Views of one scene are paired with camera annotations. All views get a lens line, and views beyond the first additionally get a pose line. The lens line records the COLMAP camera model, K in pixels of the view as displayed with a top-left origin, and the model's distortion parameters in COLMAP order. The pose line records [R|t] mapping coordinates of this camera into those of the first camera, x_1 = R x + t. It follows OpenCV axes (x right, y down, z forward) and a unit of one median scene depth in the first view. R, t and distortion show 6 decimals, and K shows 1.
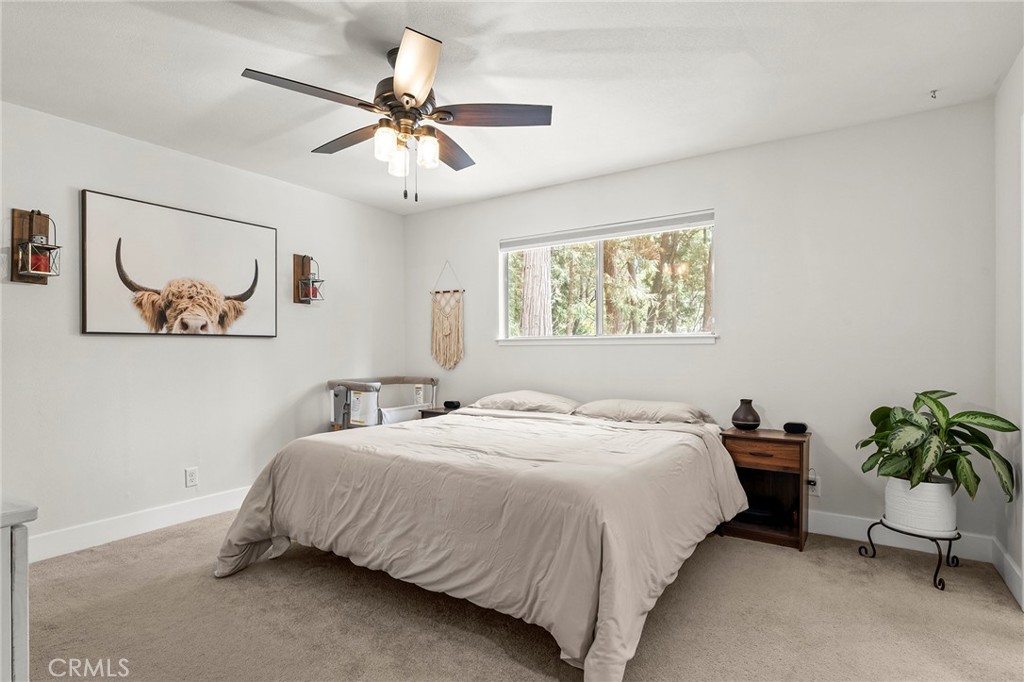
lens RADIAL K [[536.5, 0, 516.4], [0, 536.5, 342.6], [0, 0, 1]] dist [0.002478, 0.000603]
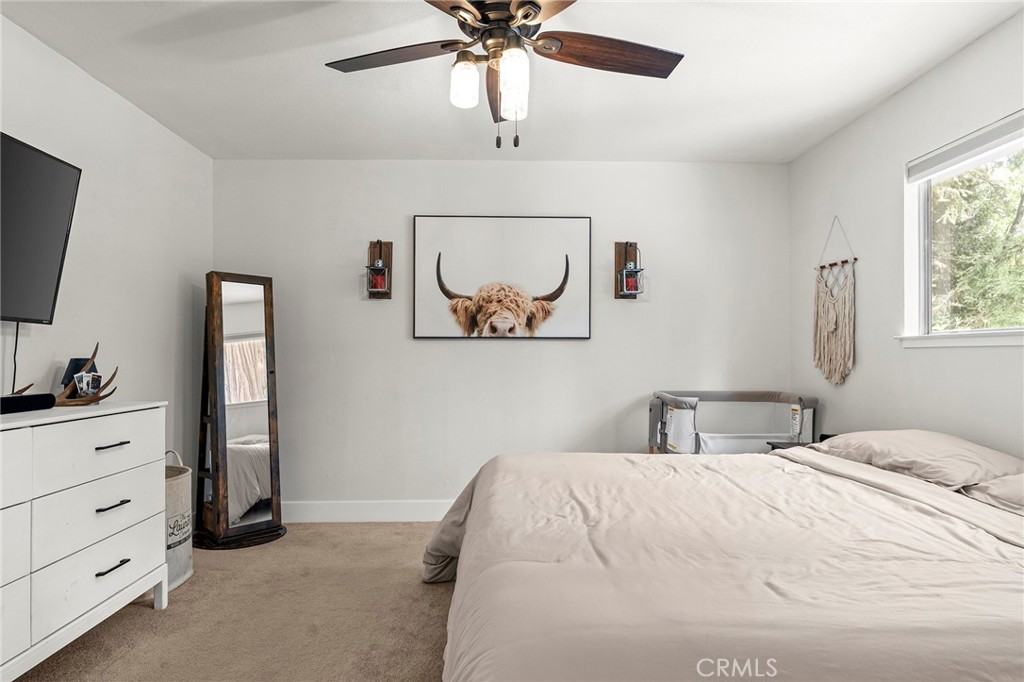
lens RADIAL K [[588.6, 0, 512.9], [0, 588.6, 348.0], [0, 0, 1]] dist [0.004082, 0.002610]
pose [[0.565469, -0.003078, -0.824764, 0.320361], [0.005301, 0.999986, -0.000098, 0.005094], [0.824753, -0.004316, 0.565477, 0.382012]]
